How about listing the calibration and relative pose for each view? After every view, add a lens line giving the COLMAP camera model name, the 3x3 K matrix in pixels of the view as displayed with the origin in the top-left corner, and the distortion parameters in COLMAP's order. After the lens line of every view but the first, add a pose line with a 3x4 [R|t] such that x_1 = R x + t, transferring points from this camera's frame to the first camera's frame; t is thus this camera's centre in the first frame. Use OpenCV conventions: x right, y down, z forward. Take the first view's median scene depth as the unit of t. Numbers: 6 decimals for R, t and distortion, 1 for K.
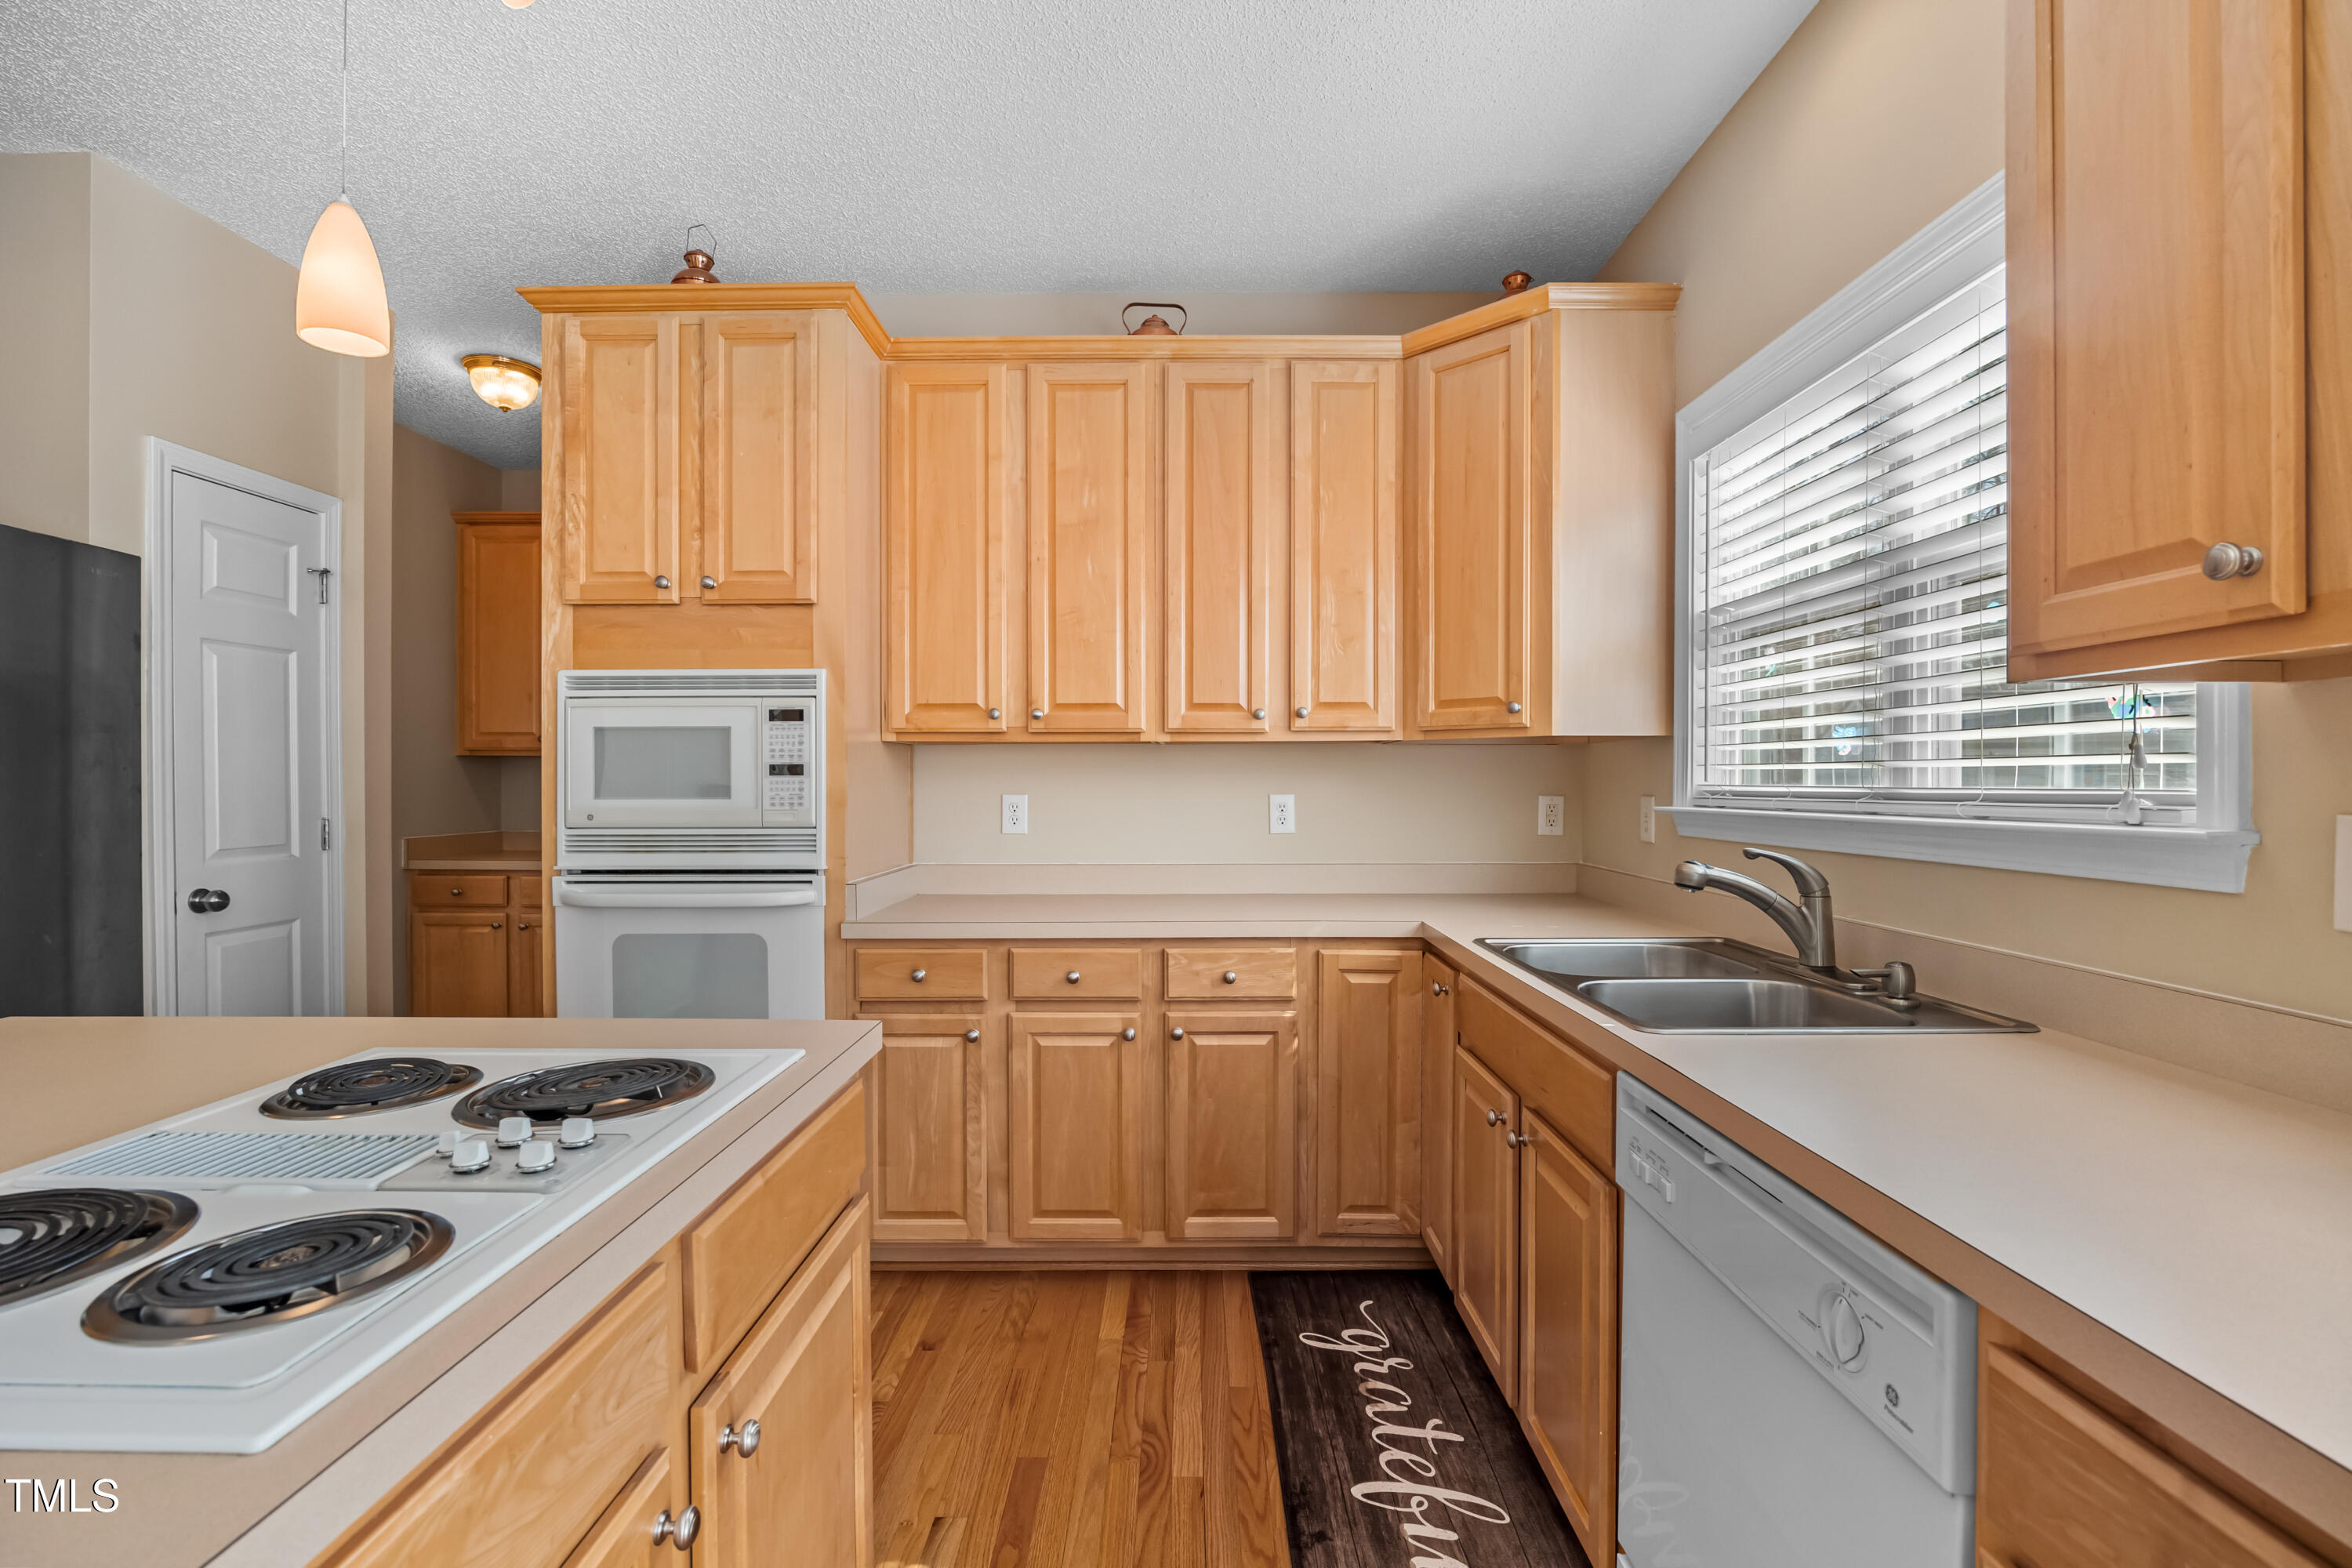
lens RADIAL K [[1027.4, 0, 1175.8], [0, 1027.4, 780.1], [0, 0, 1]] dist [-0.002870, 0.000111]
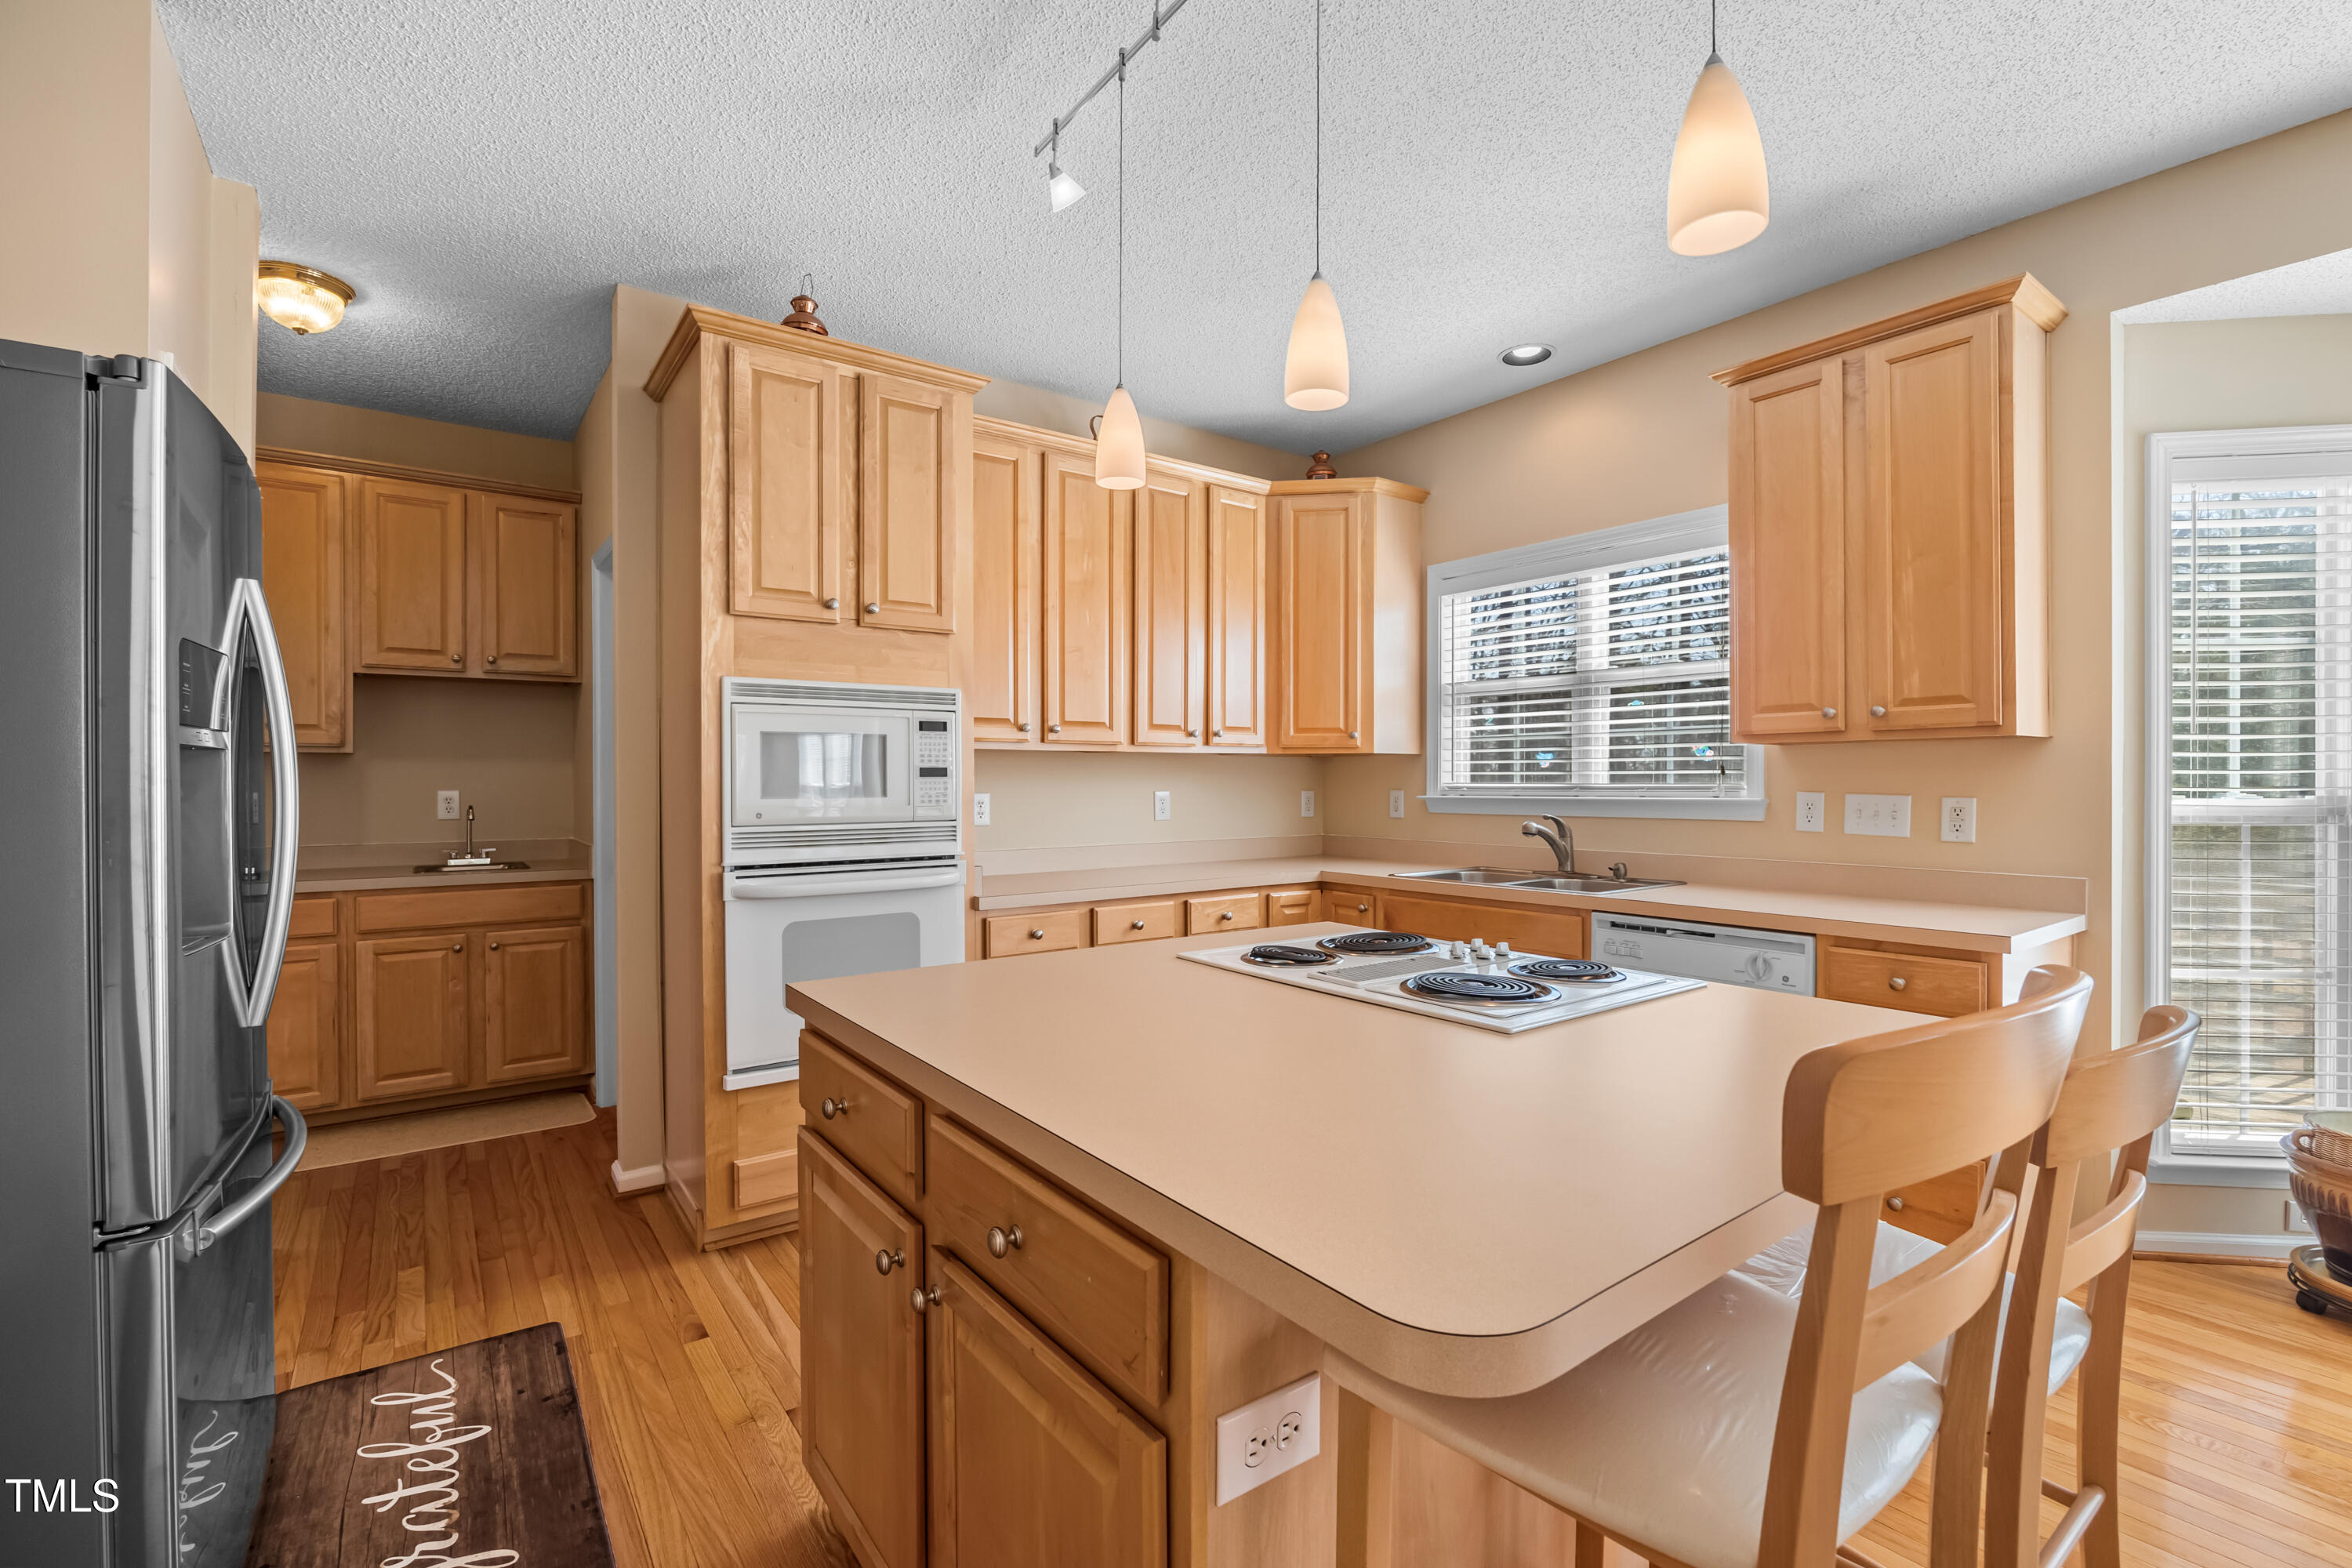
lens RADIAL K [[1027.4, 0, 1176.3], [0, 1027.4, 786.0], [0, 0, 1]] dist [-0.002870, 0.000111]
pose [[0.800884, -0.003918, 0.598807, -0.865589], [0.000718, 0.999984, 0.005582, -0.000409], [-0.598820, -0.004040, 0.800874, -0.122708]]
